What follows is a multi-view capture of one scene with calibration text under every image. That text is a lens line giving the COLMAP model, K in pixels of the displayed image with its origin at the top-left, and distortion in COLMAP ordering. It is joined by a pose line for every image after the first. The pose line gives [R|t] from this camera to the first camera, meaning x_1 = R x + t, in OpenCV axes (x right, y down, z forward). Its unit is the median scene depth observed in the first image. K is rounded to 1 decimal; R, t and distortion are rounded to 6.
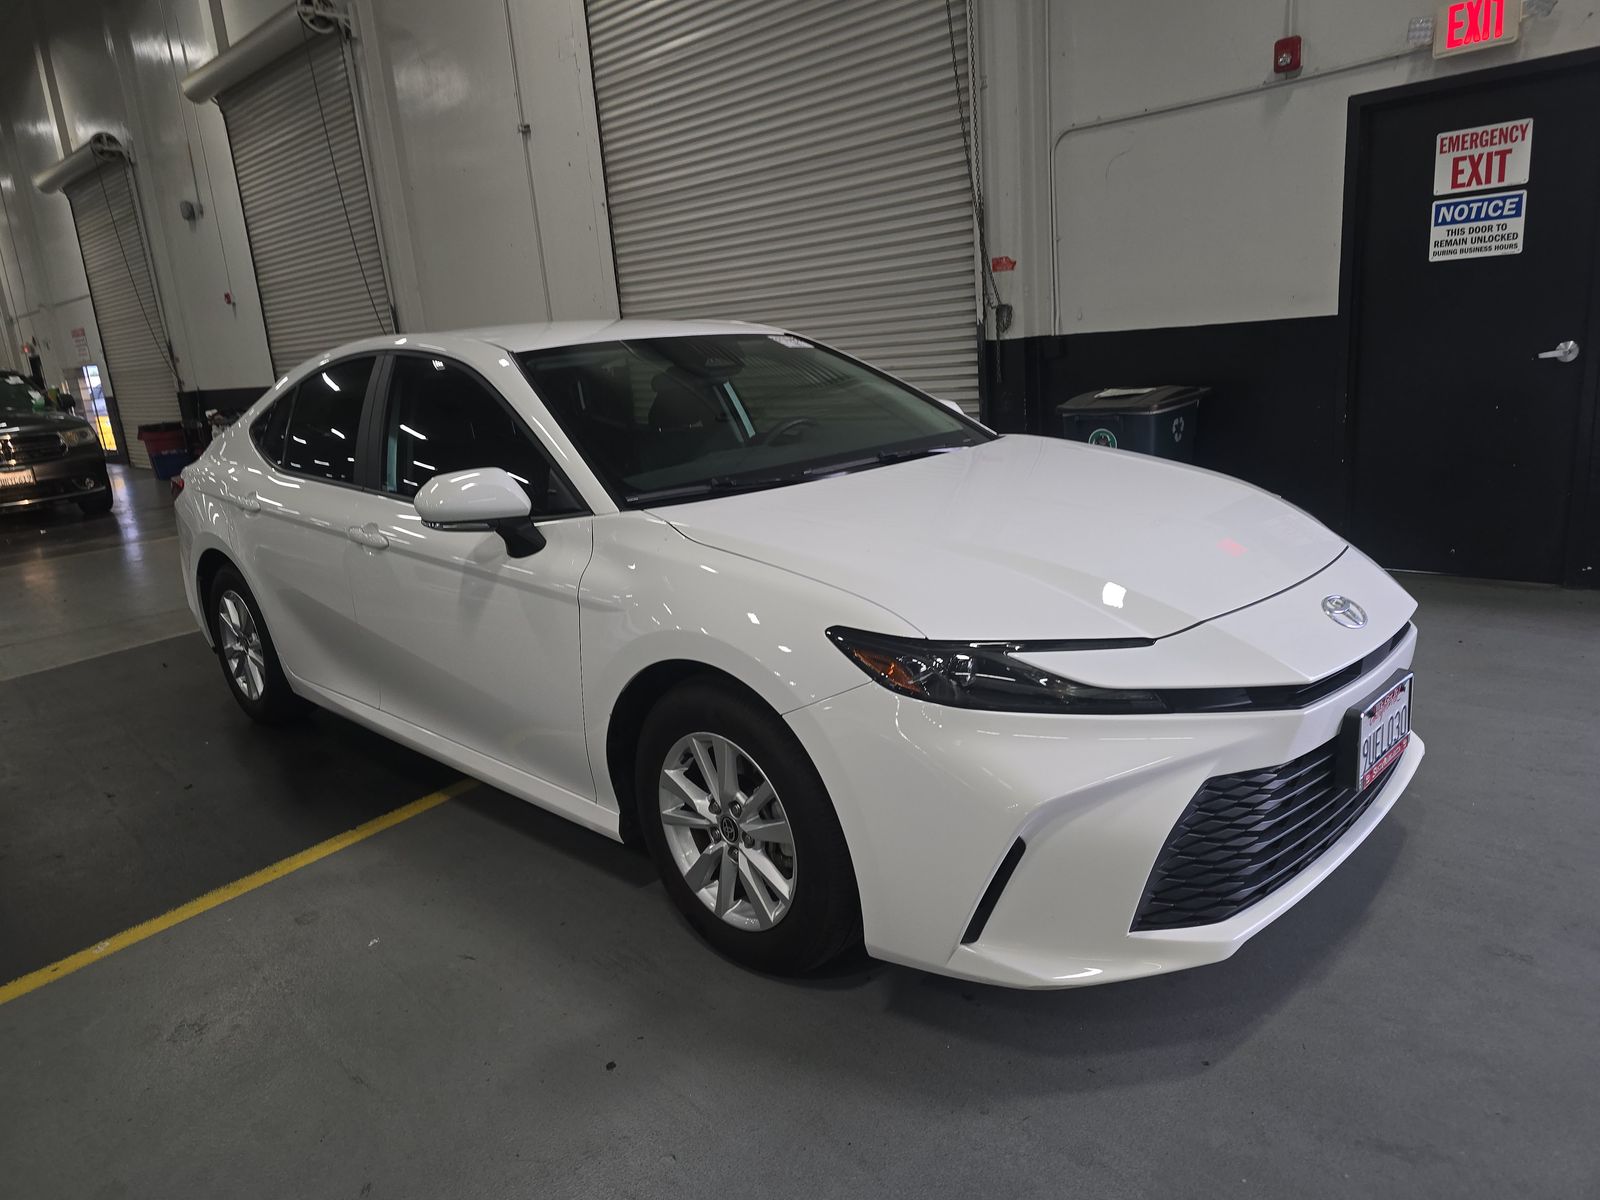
lens RADIAL K [[1065.9, 0, 792.6], [0, 1065.9, 610.4], [0, 0, 1]] dist [0.042571, -0.046334]
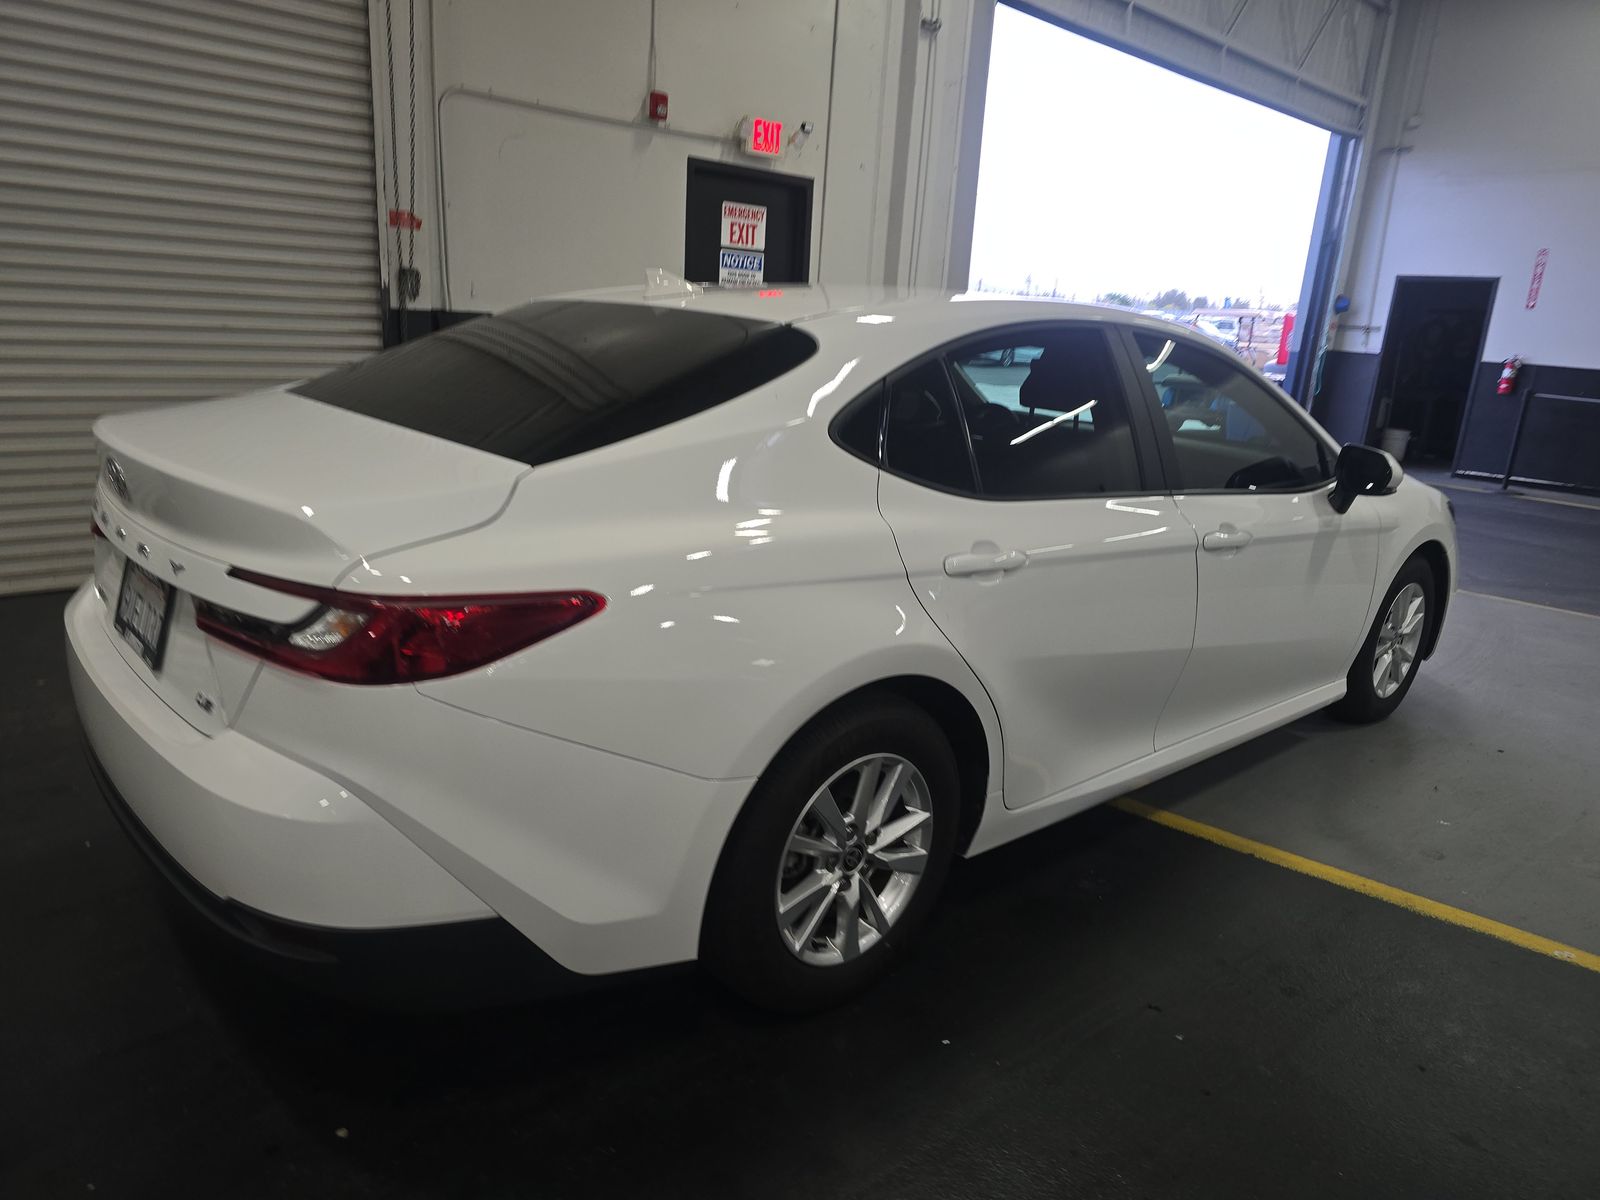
lens RADIAL K [[1065.9, 0, 792.6], [0, 1065.9, 610.4], [0, 0, 1]] dist [0.042571, -0.046334]
pose [[0.060361, -0.191830, 0.979570, -0.888560], [0.173720, 0.968402, 0.178938, -0.159243], [-0.982943, 0.159370, 0.091778, 0.872037]]
